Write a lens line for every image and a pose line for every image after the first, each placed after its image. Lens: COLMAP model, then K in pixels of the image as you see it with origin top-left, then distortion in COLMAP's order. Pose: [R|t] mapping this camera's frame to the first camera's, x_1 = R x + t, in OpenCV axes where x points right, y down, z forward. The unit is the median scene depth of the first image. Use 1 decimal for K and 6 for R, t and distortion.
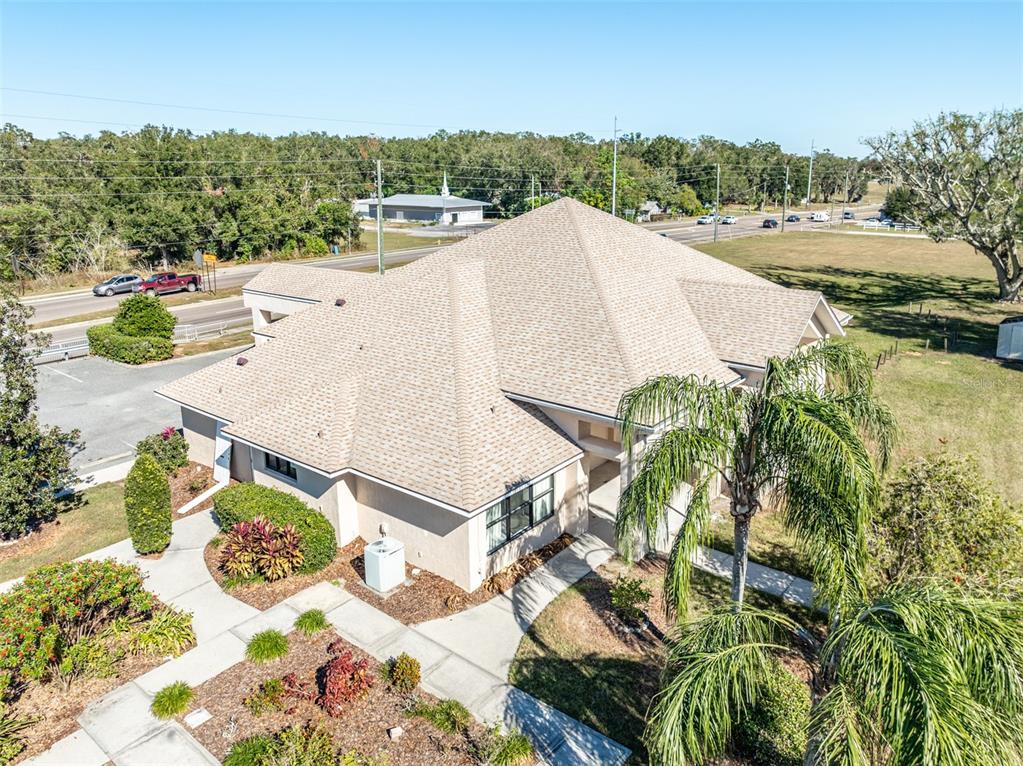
lens RADIAL K [[725.9, 0, 511.5], [0, 725.9, 383.0], [0, 0, 1]] dist [-0.021442, -0.000376]
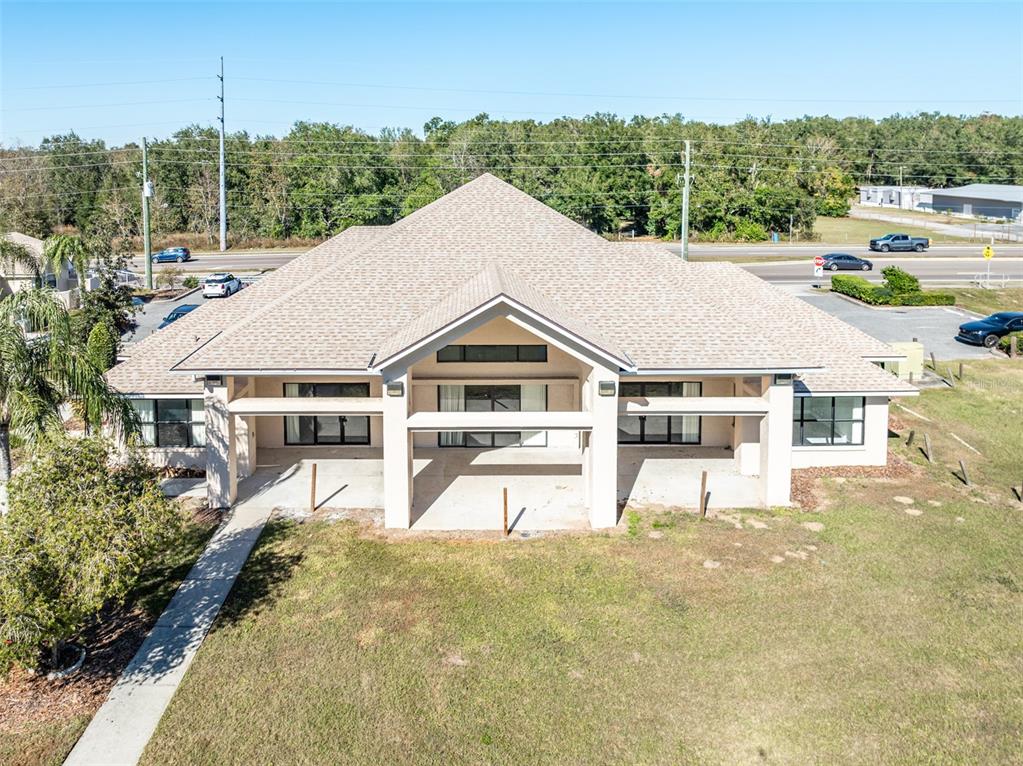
lens RADIAL K [[725.9, 0, 511.5], [0, 725.9, 383.0], [0, 0, 1]] dist [-0.021442, -0.000376]
pose [[0.610907, 0.227217, -0.758397, 0.309767], [-0.215973, 0.969428, 0.116471, -0.038351], [0.761675, 0.092640, 0.641303, 0.164231]]
